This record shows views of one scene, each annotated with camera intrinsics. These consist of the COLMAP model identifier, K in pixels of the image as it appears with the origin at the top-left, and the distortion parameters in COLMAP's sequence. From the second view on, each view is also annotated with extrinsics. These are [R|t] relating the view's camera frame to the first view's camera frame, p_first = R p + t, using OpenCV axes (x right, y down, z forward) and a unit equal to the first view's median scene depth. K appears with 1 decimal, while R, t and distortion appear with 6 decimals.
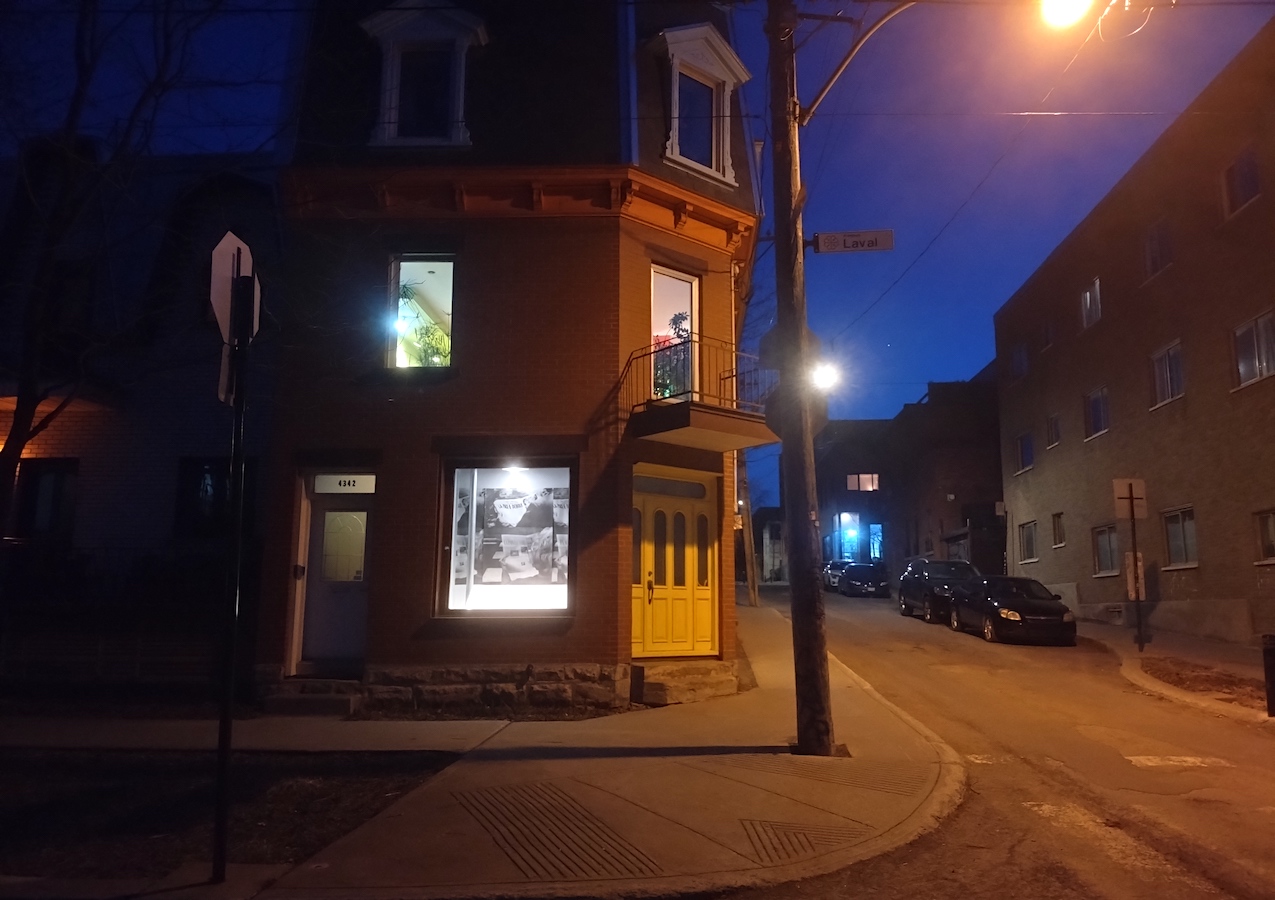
lens RADIAL K [[960.0, 0, 666.3], [0, 960.0, 450.4], [0, 0, 1]] dist [0.035140, -0.024898]
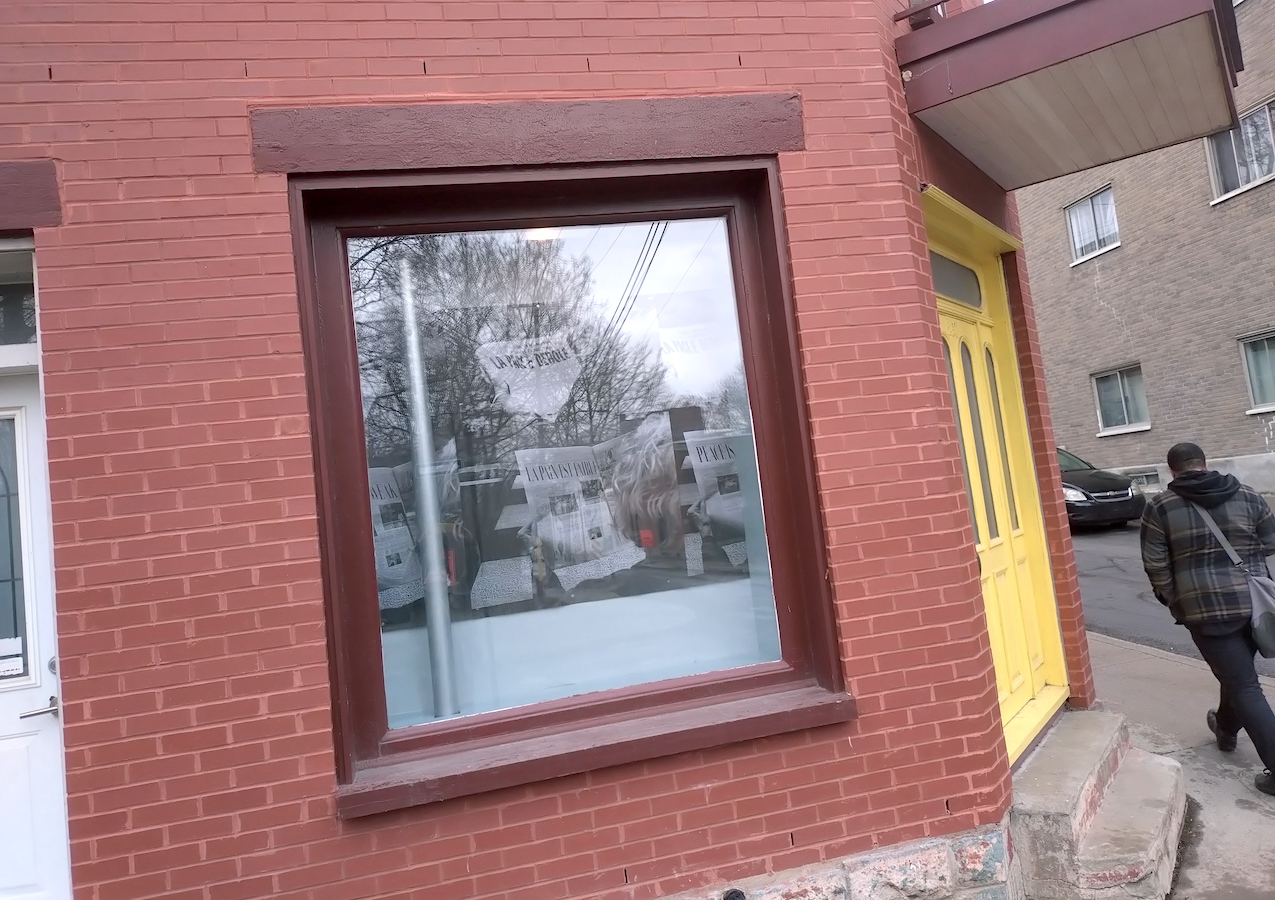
lens RADIAL K [[904.6, 0, 649.5], [0, 904.6, 427.8], [0, 0, 1]] dist [0.012759, 0.003506]
pose [[0.964927, -0.100916, 0.242347, -0.201209], [0.083149, 0.993118, 0.082481, 0.059824], [-0.249003, -0.059438, 0.966677, 0.707170]]
